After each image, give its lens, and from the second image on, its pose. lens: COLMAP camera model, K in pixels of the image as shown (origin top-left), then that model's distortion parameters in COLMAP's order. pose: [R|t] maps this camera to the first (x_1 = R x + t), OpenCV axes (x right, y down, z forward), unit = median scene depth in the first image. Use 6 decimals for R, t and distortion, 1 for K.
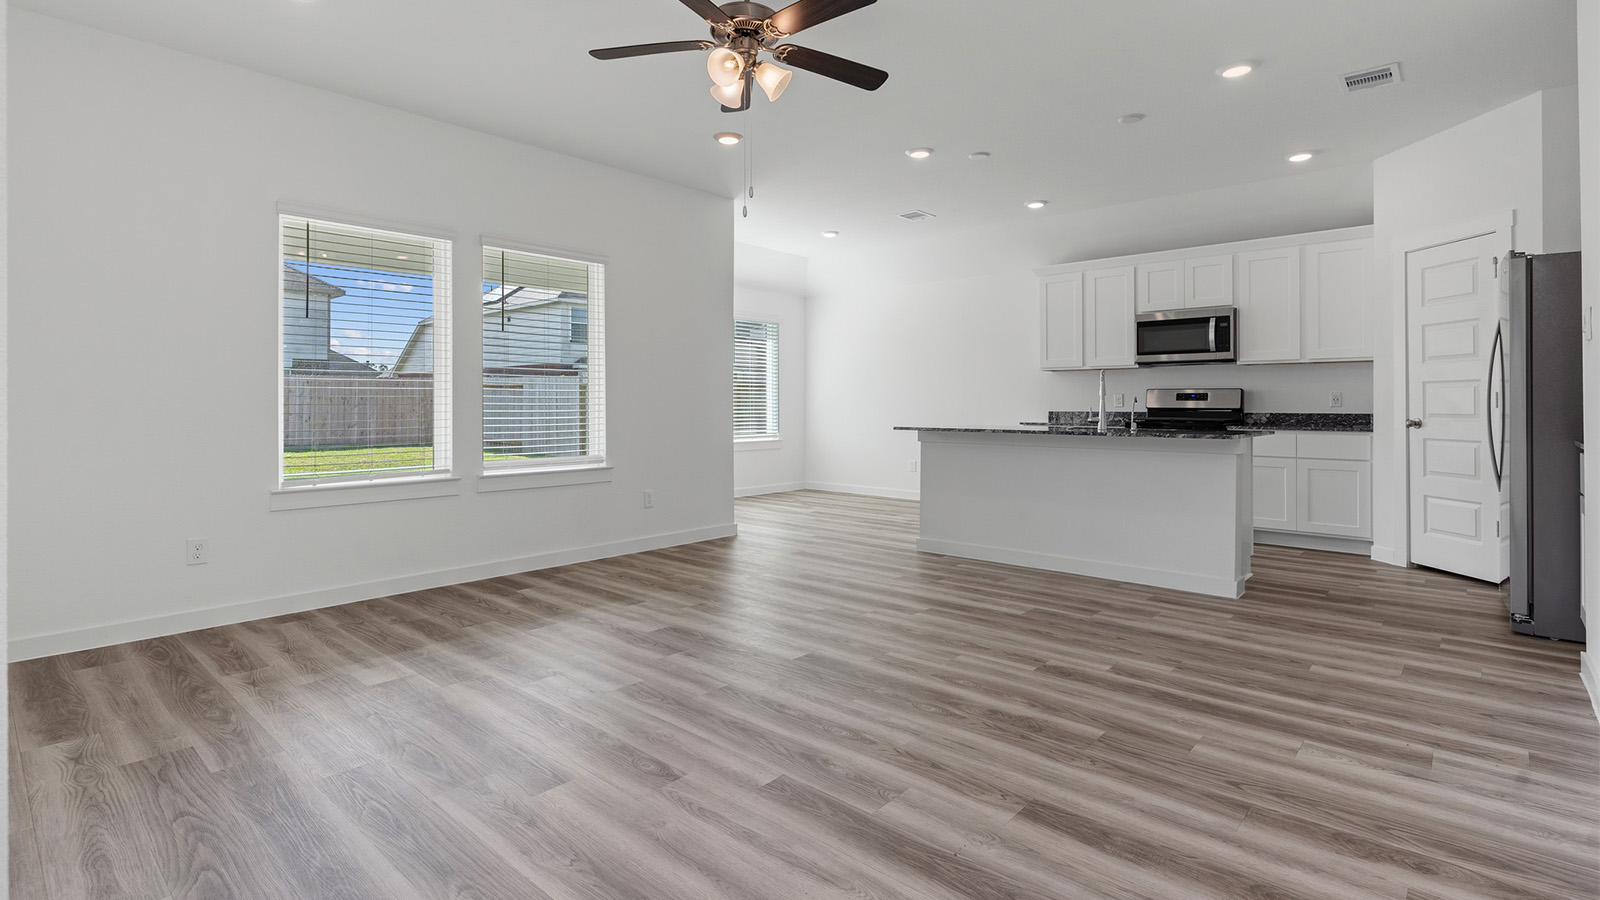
lens RADIAL K [[763.8, 0, 791.1], [0, 763.8, 394.2], [0, 0, 1]] dist [0.002294, 0.000127]
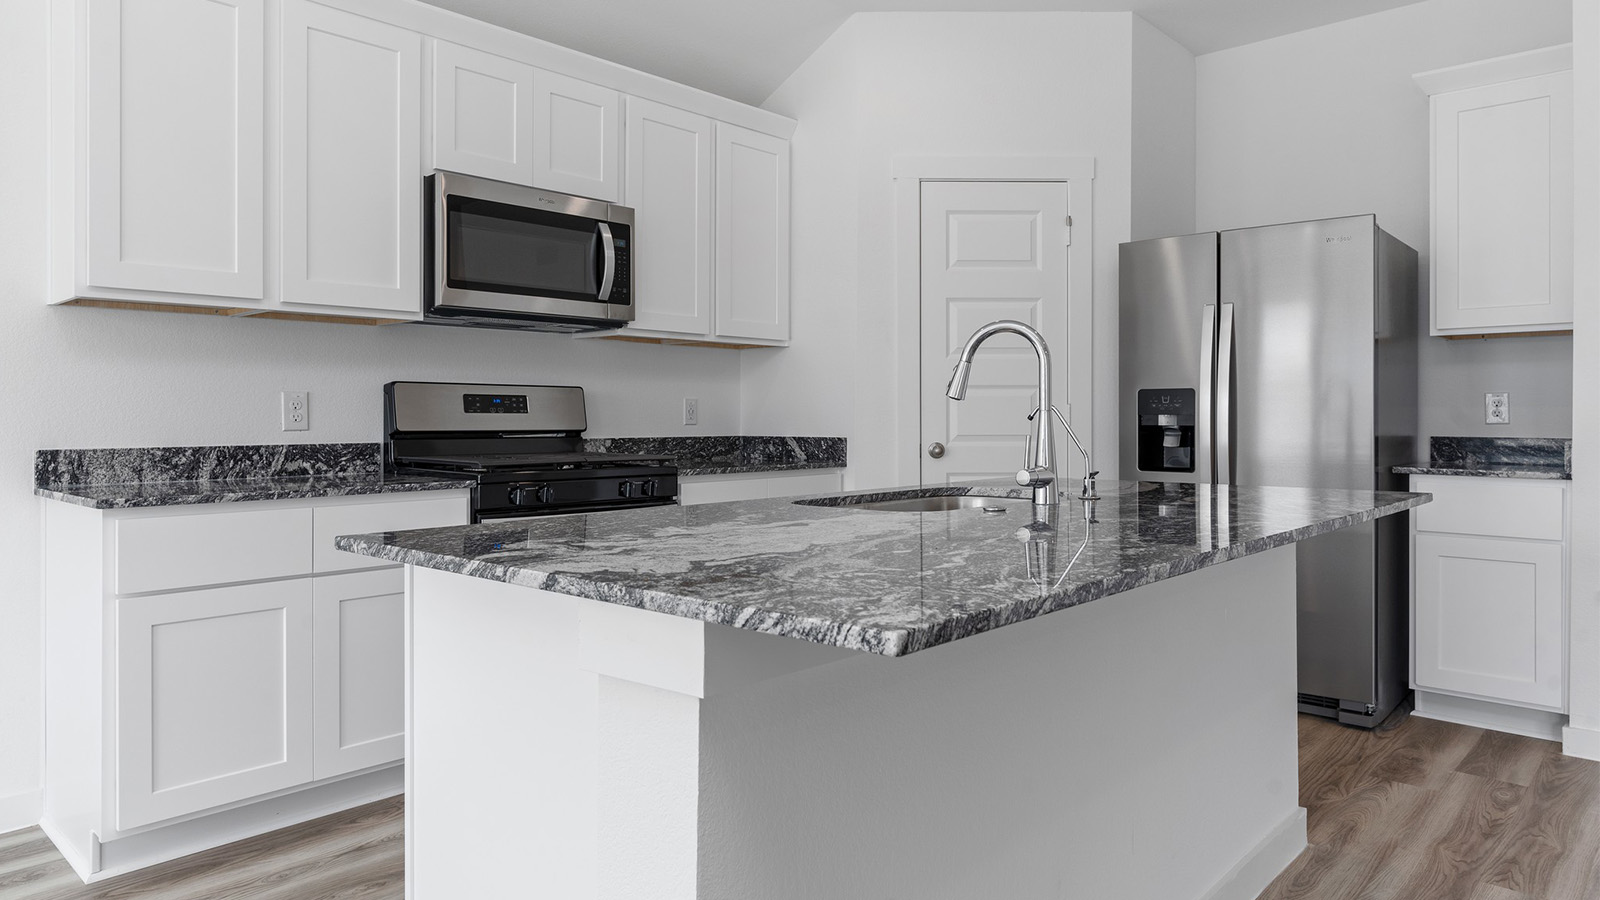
lens RADIAL K [[1003.9, 0, 799.9], [0, 1003.9, 413.7], [0, 0, 1]] dist [-0.001709, -0.000405]
pose [[0.000850, 0.000102, 1.000000, -0.025416], [-0.013626, 0.999907, -0.000090, 0.008488], [-0.999907, -0.013626, 0.000851, 1.042289]]
